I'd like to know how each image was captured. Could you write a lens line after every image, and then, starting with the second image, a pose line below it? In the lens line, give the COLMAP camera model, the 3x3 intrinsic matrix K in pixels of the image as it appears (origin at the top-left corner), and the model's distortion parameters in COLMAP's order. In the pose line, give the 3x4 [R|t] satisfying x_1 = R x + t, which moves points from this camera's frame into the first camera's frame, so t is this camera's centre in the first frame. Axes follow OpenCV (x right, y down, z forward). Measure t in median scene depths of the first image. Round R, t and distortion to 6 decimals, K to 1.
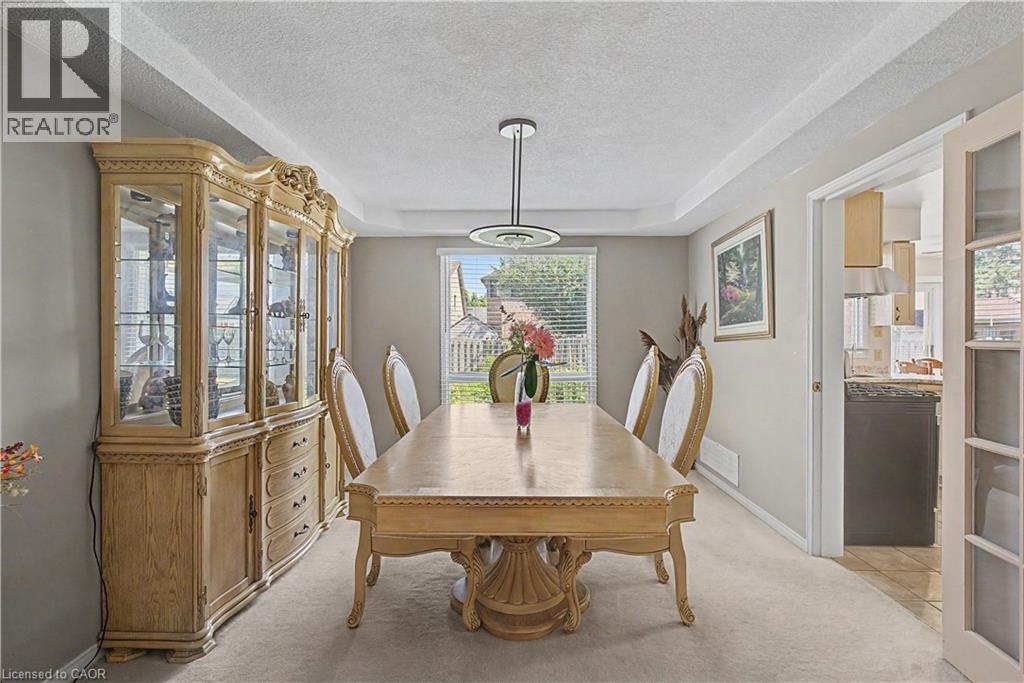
lens RADIAL K [[490.1, 0, 510.8], [0, 490.1, 336.2], [0, 0, 1]] dist [-0.014489, 0.009277]
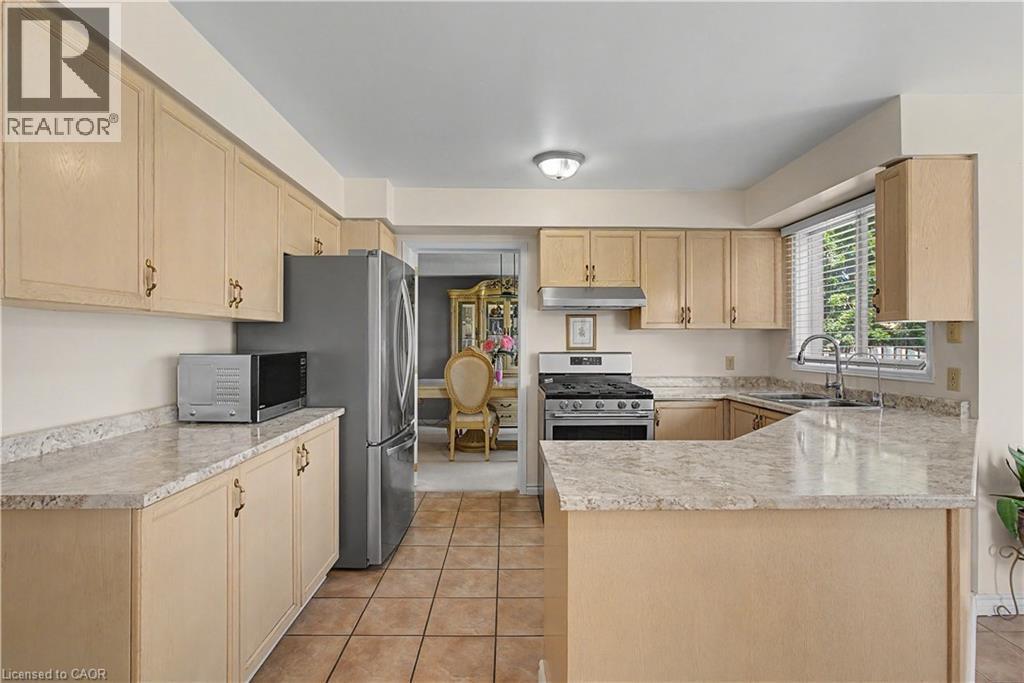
lens RADIAL K [[490.1, 0, 510.8], [0, 490.1, 336.2], [0, 0, 1]] dist [-0.014489, 0.009277]
pose [[0.033951, -0.014485, -0.999319, 1.246429], [-0.006371, 0.999872, -0.014709, 0.004766], [0.999403, 0.006866, 0.033854, 0.532479]]
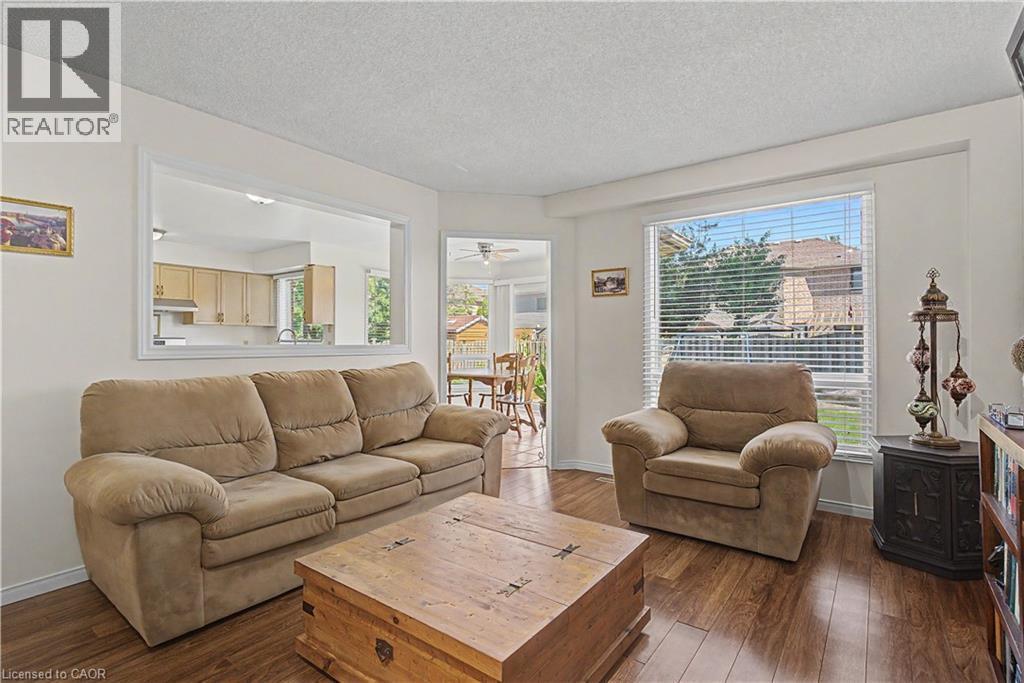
lens RADIAL K [[490.1, 0, 510.8], [0, 490.1, 336.2], [0, 0, 1]] dist [-0.014489, 0.009277]
pose [[0.811052, -0.007295, -0.584929, 2.018292], [-0.002769, 0.999863, -0.016309, 0.034910], [0.584968, 0.014847, 0.810921, 0.168234]]
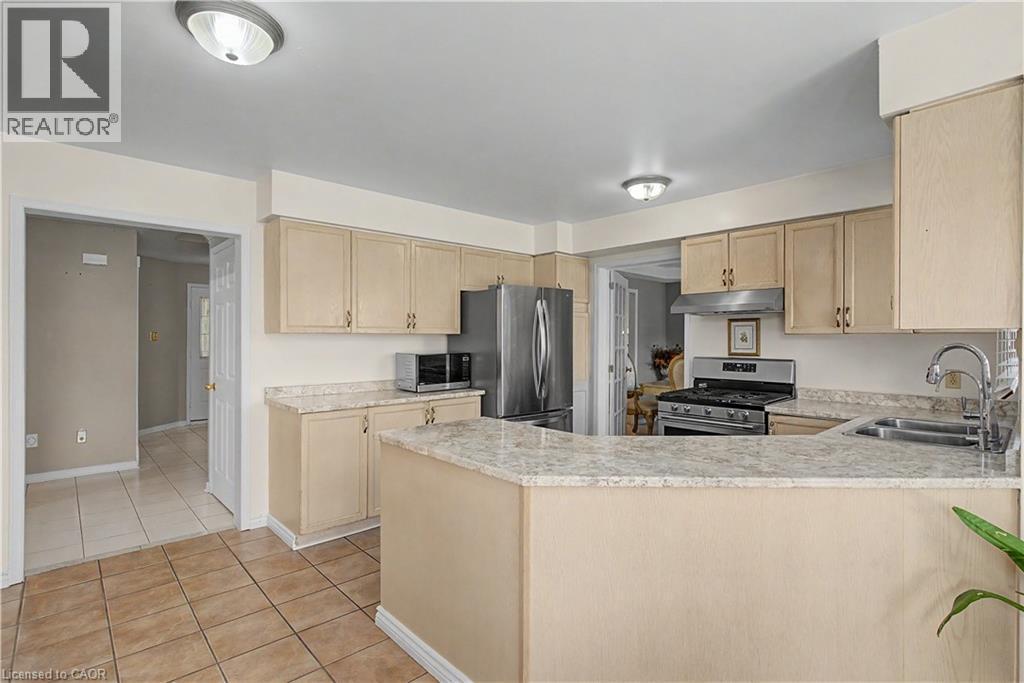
lens RADIAL K [[490.1, 0, 510.8], [0, 490.1, 336.2], [0, 0, 1]] dist [-0.014489, 0.009277]
pose [[-0.719603, -0.006552, -0.694355, 1.240285], [-0.007180, 0.999972, -0.001995, -0.012873], [0.694349, 0.003550, -0.719630, 1.002004]]
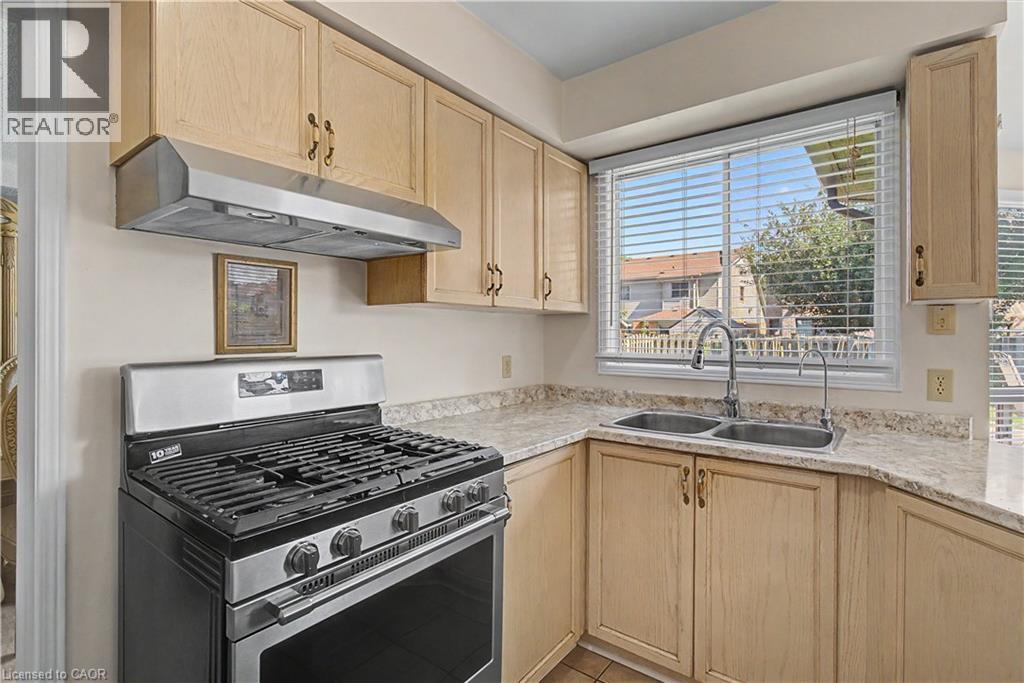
lens RADIAL K [[490.1, 0, 510.8], [0, 490.1, 336.2], [0, 0, 1]] dist [-0.014489, 0.009277]
pose [[0.800860, 0.002872, -0.598845, 0.720249], [-0.004229, 0.999991, -0.000860, 0.004143], [0.598837, 0.003221, 0.800865, 0.526951]]
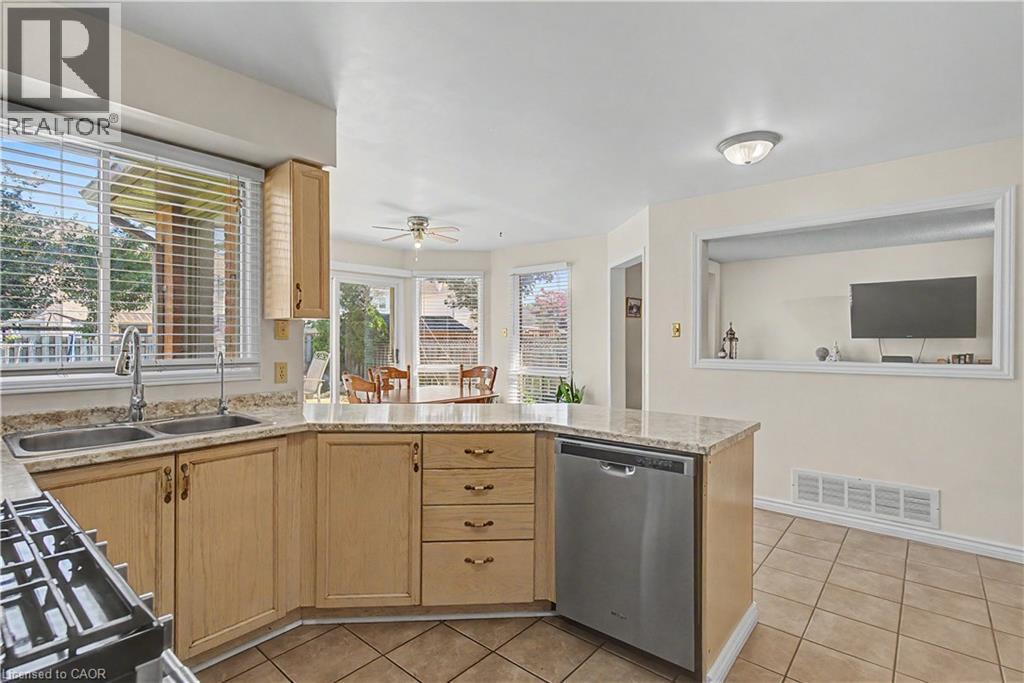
lens RADIAL K [[490.1, 0, 510.8], [0, 490.1, 336.2], [0, 0, 1]] dist [-0.014489, 0.009277]
pose [[0.633843, 0.003409, 0.773454, 0.494772], [0.002599, 0.999975, -0.006537, 0.001950], [-0.773457, 0.006153, 0.633818, 0.453296]]
